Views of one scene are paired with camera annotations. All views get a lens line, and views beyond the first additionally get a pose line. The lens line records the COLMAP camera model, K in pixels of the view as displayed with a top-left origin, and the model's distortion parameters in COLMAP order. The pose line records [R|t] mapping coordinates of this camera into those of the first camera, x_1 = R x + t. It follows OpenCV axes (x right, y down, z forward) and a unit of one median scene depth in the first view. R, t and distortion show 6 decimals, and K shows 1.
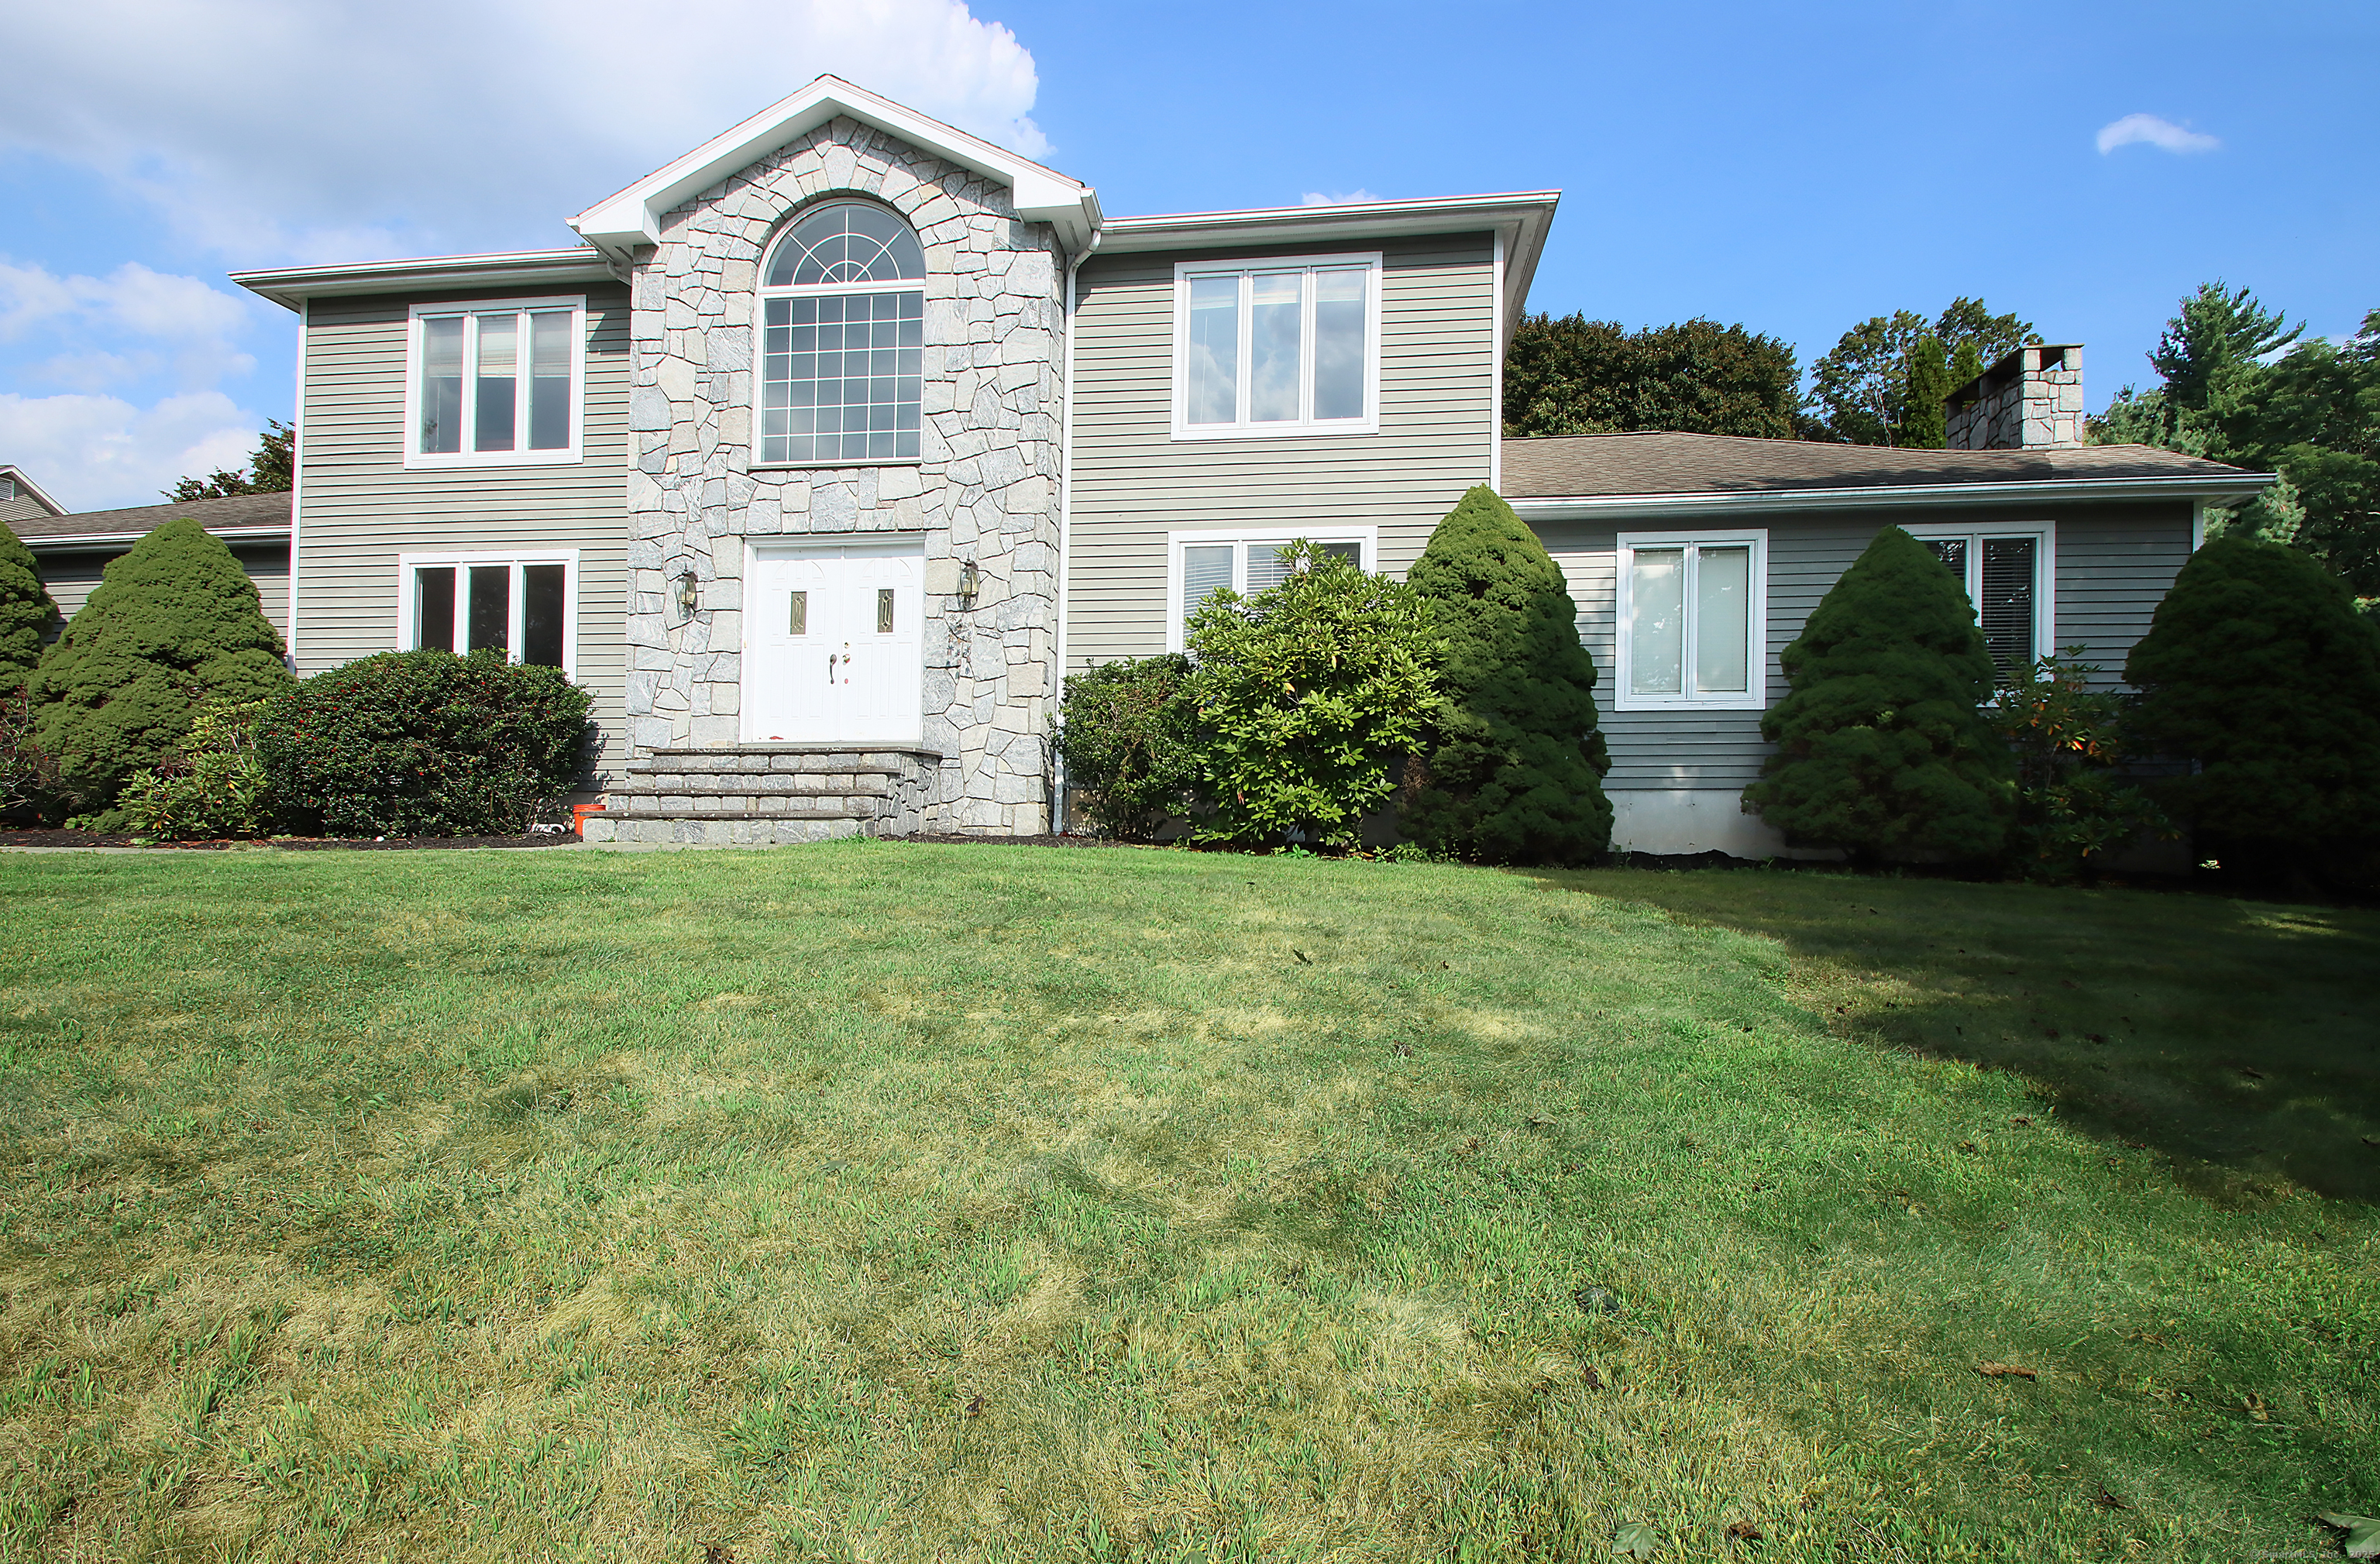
lens RADIAL K [[1131.5, 0, 1235.1], [0, 1131.5, 765.1], [0, 0, 1]] dist [0.012127, -0.017000]
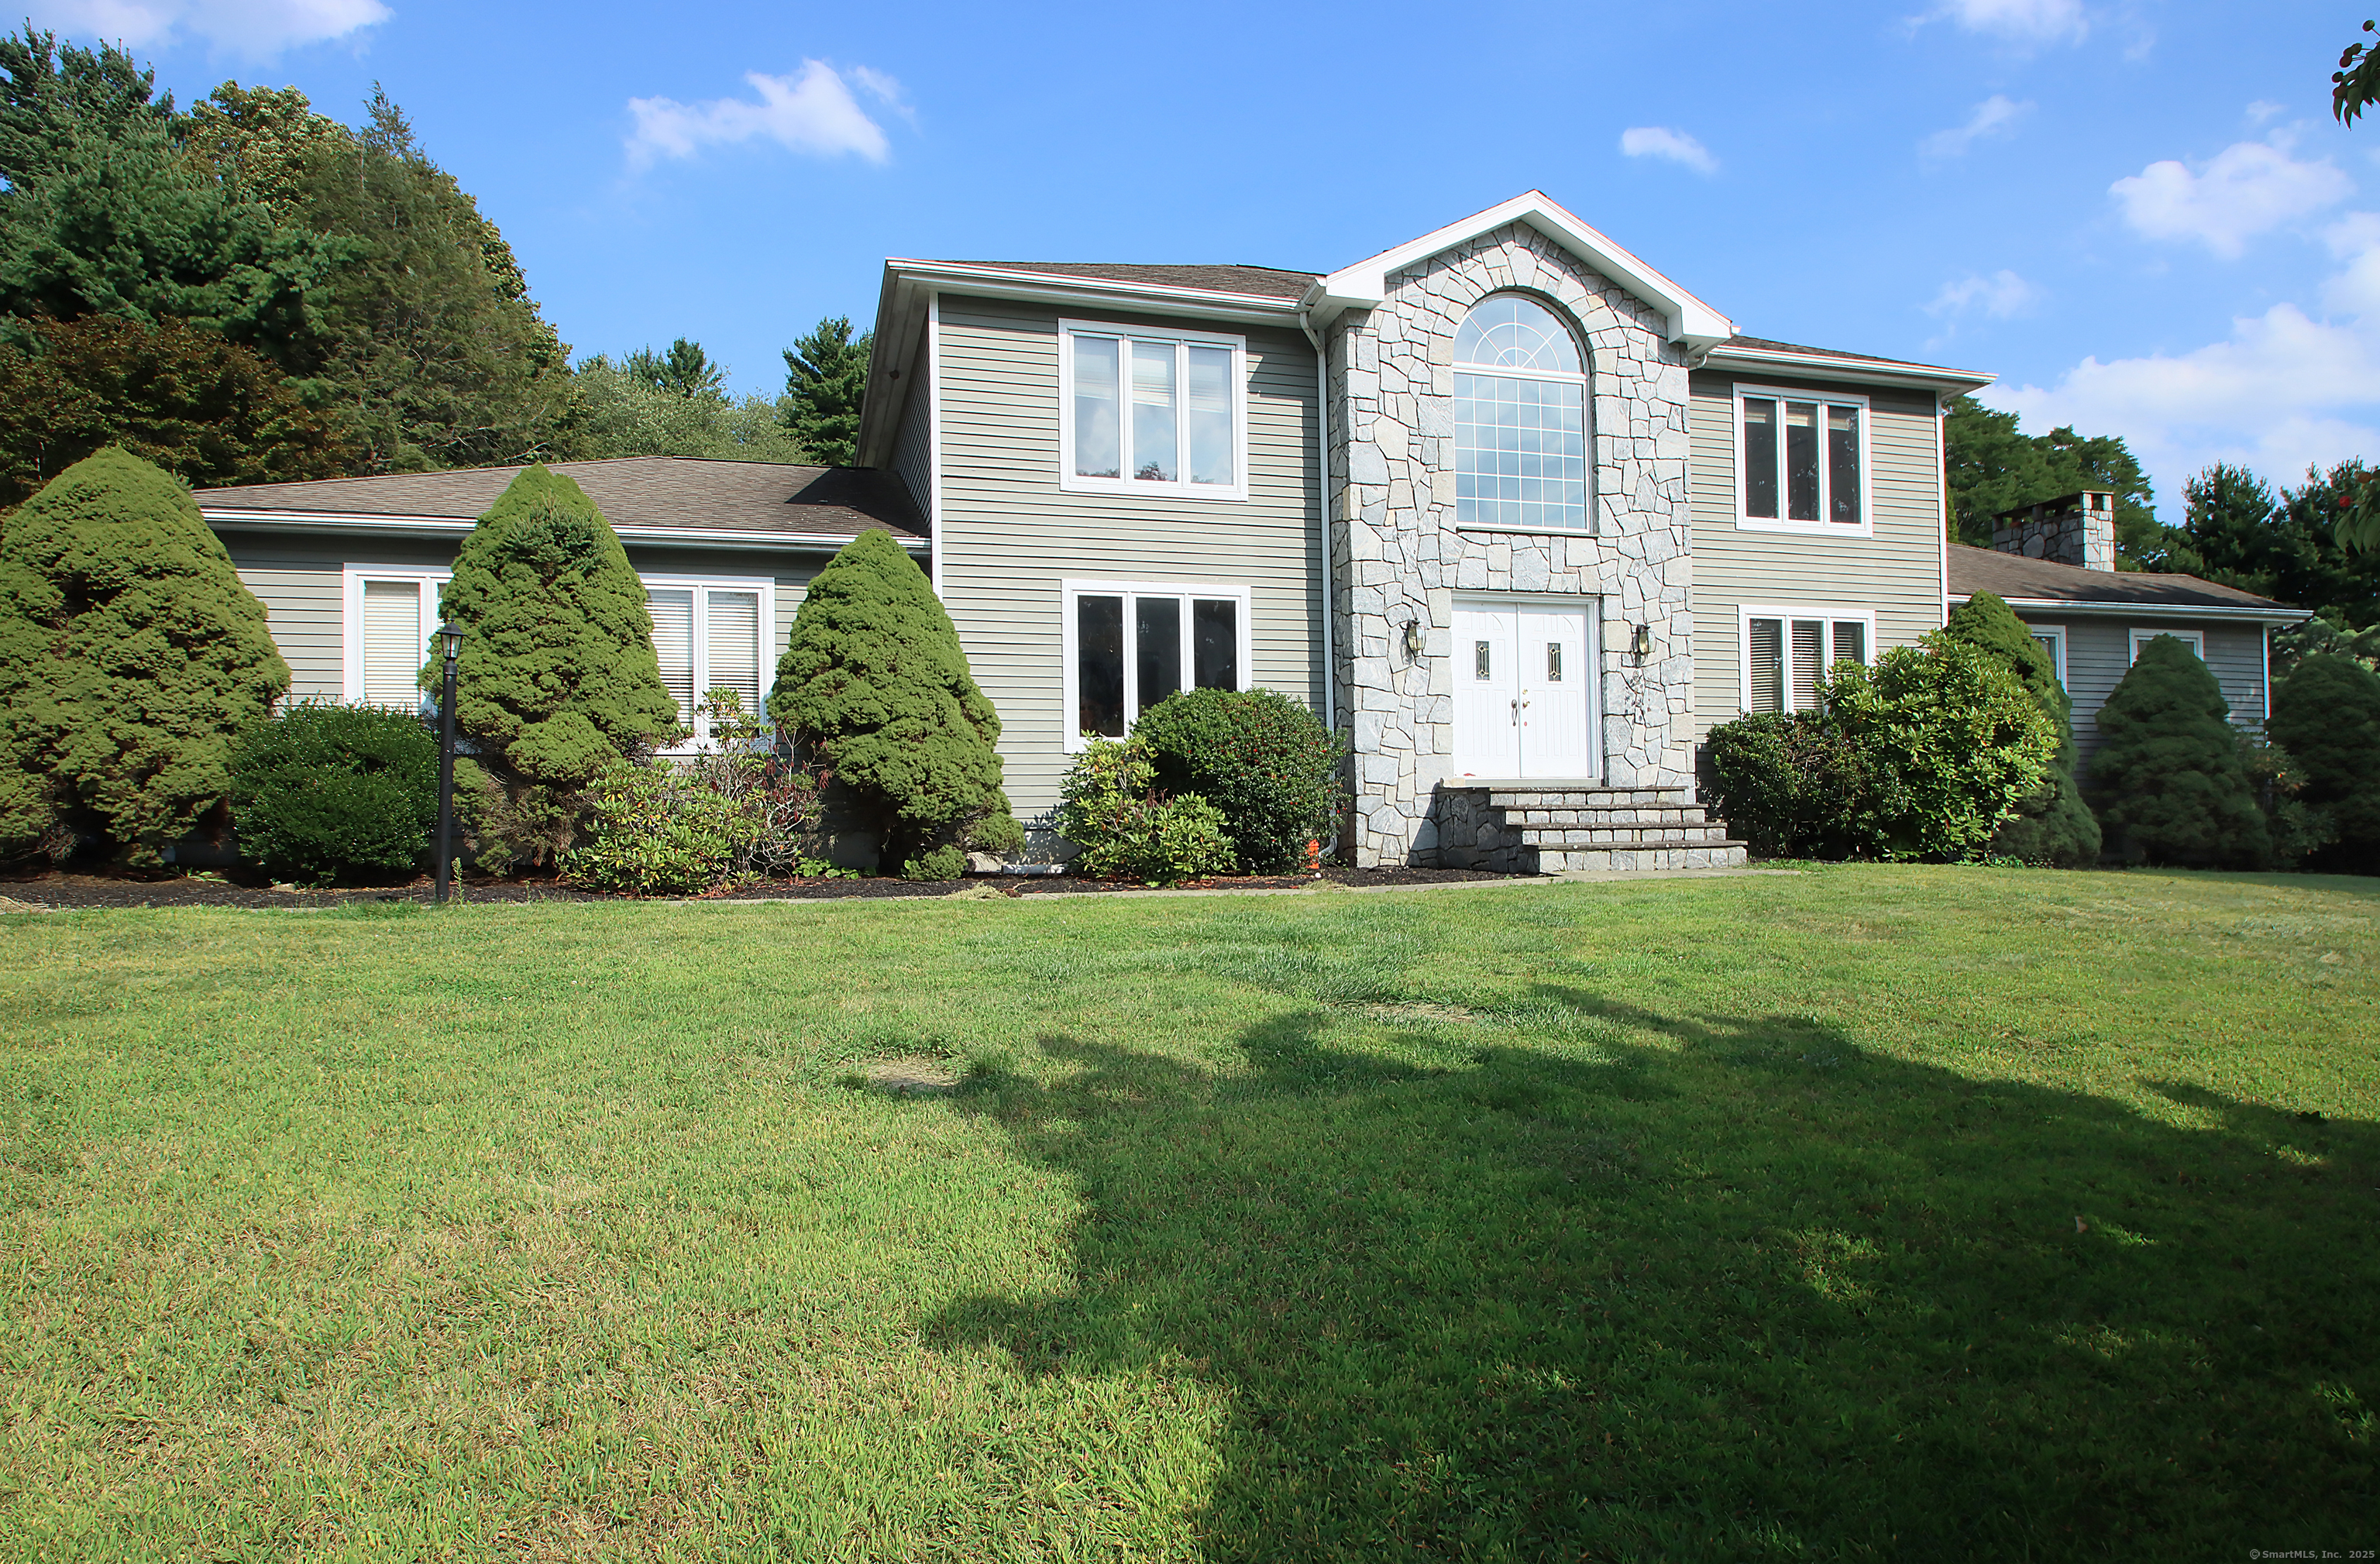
lens RADIAL K [[1283.6, 0, 1270.6], [0, 1283.6, 759.2], [0, 0, 1]] dist [-0.028652, 0.000680]
pose [[0.922890, 0.006535, 0.385008, -1.075436], [-0.002452, 0.999935, -0.011097, -0.025013], [-0.385055, 0.009297, 0.922847, -0.068145]]
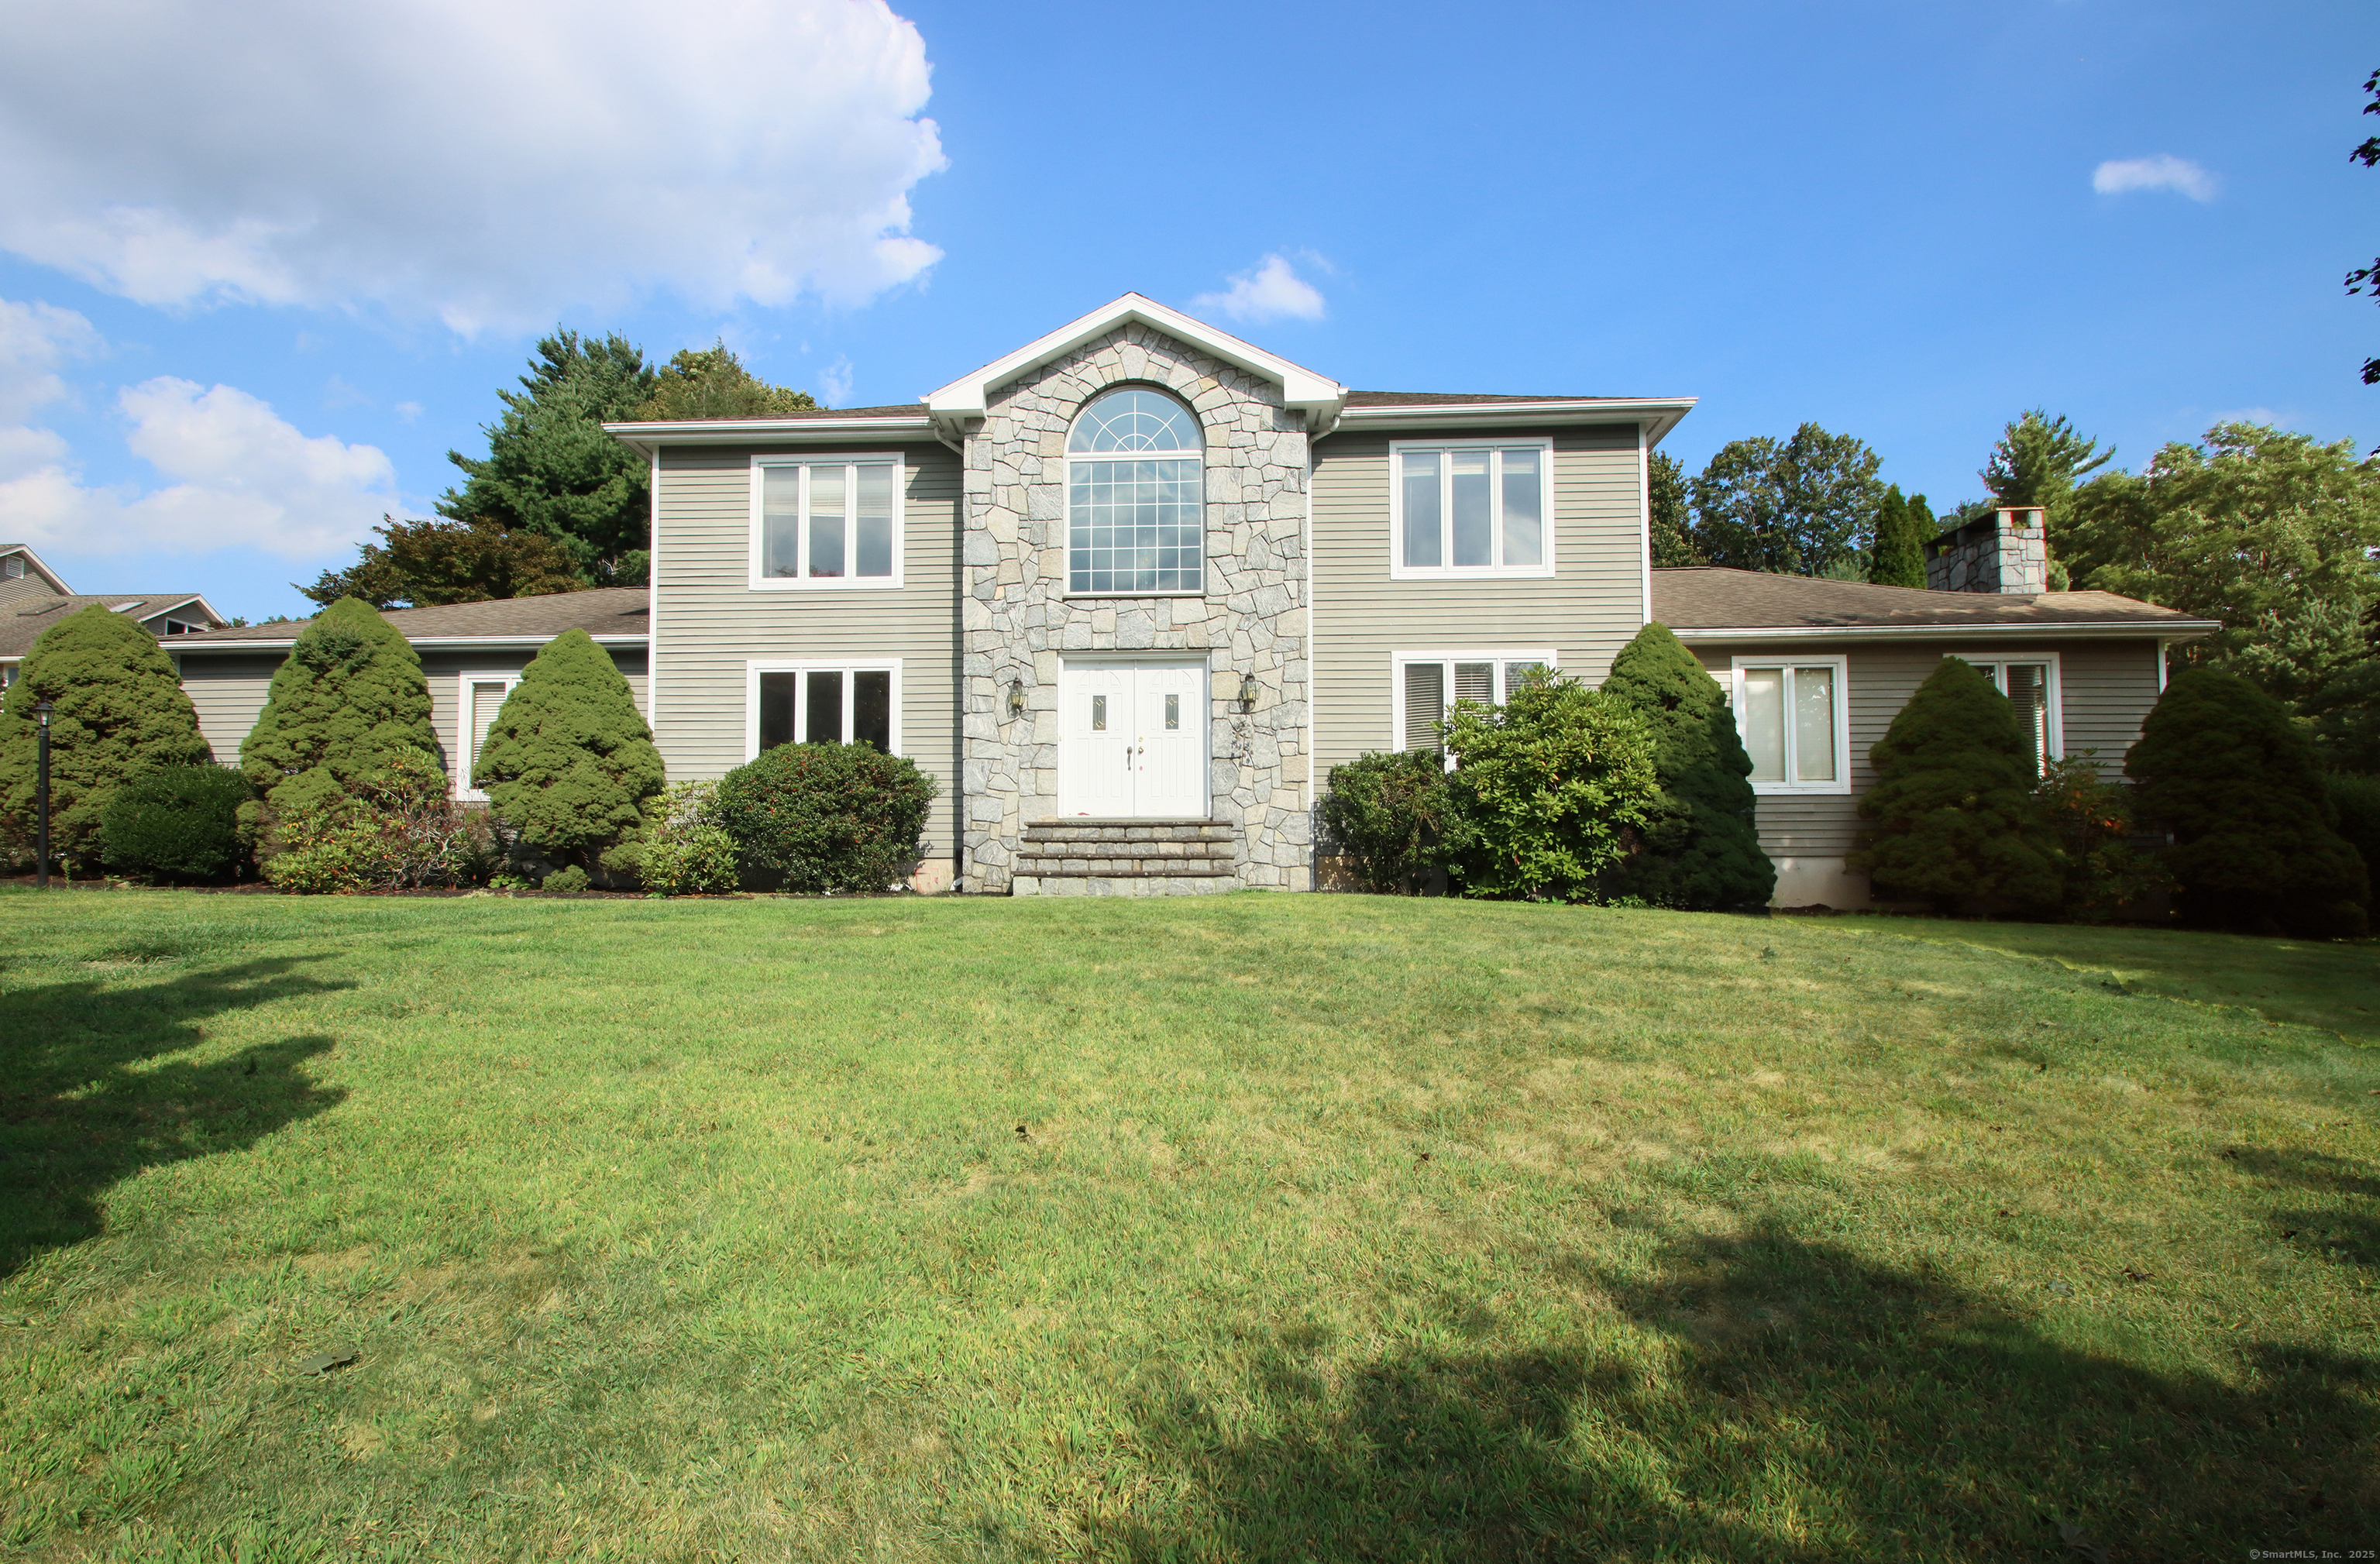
lens RADIAL K [[1110.0, 0, 1190.0], [0, 1110.0, 782.0], [0, 0, 1]] dist [0.003513, -0.014393]
pose [[0.998113, 0.005135, 0.061190, -0.367292], [-0.001777, 0.998496, -0.054796, 0.007271], [-0.061379, 0.054584, 0.996621, -0.213545]]
